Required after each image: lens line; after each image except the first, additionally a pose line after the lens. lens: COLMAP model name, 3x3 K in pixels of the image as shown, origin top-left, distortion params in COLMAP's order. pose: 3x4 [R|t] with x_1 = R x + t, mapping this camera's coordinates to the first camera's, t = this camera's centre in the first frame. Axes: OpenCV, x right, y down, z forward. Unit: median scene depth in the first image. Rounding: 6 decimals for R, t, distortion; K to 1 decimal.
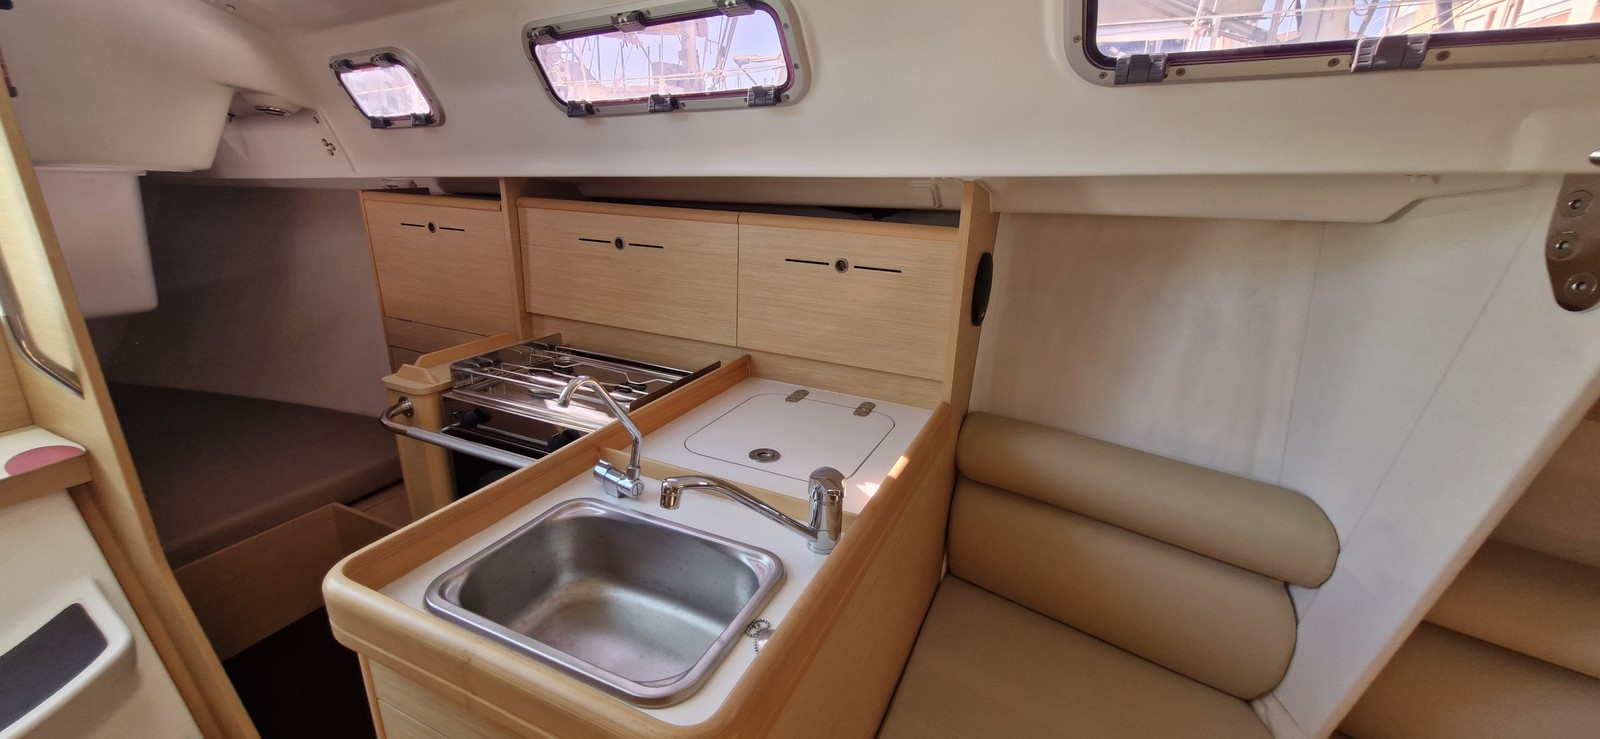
lens RADIAL K [[621.3, 0, 801.7], [0, 621.3, 375.6], [0, 0, 1]] dist [0.000012, -0.000065]
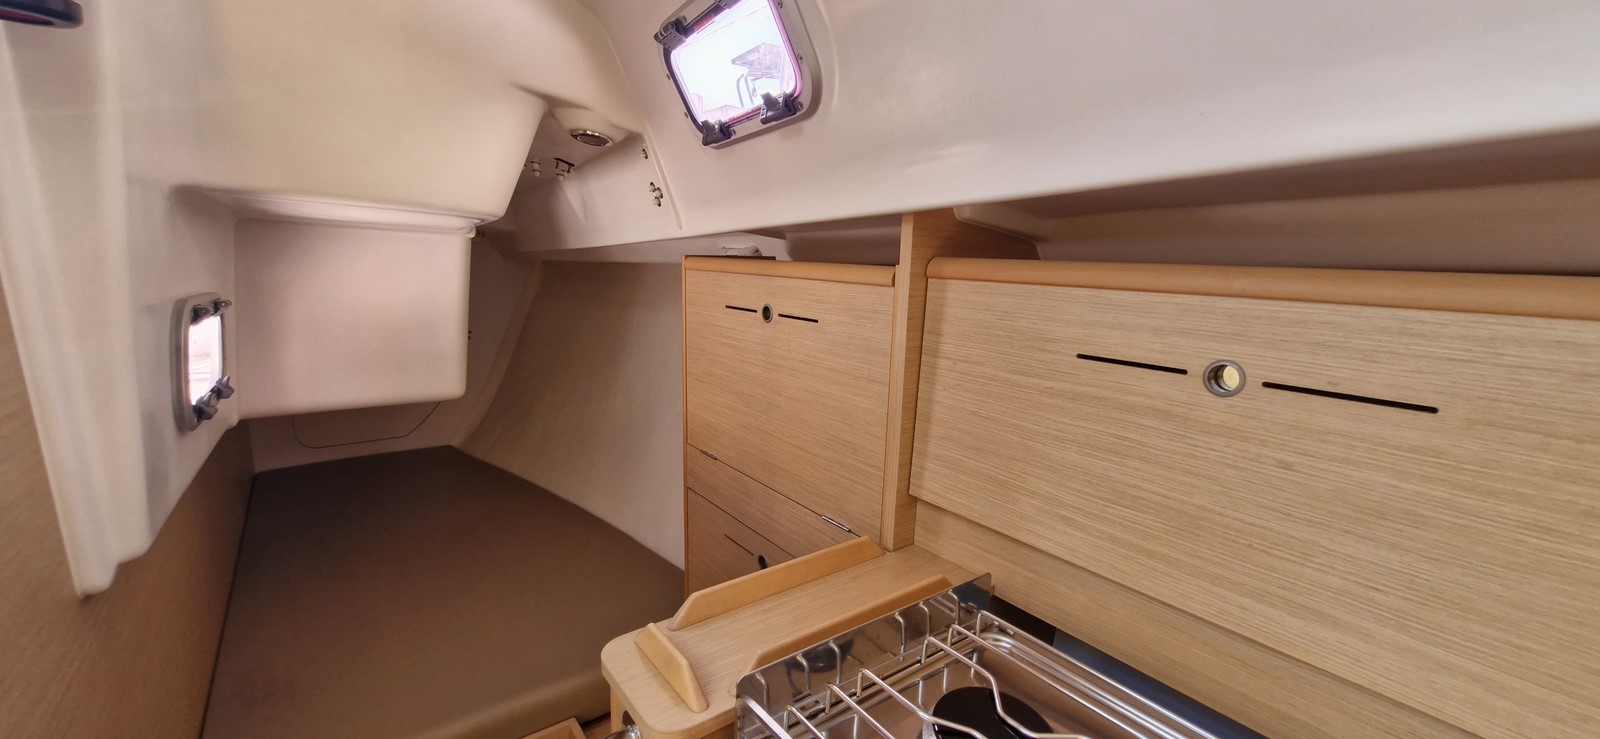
lens RADIAL K [[621.3, 0, 801.7], [0, 621.3, 375.6], [0, 0, 1]] dist [0.000012, -0.000065]
pose [[0.881416, 0.082291, -0.465118, -0.309971], [-0.150574, 0.982285, -0.111552, -0.129459], [0.447698, 0.168359, 0.878192, 0.546065]]
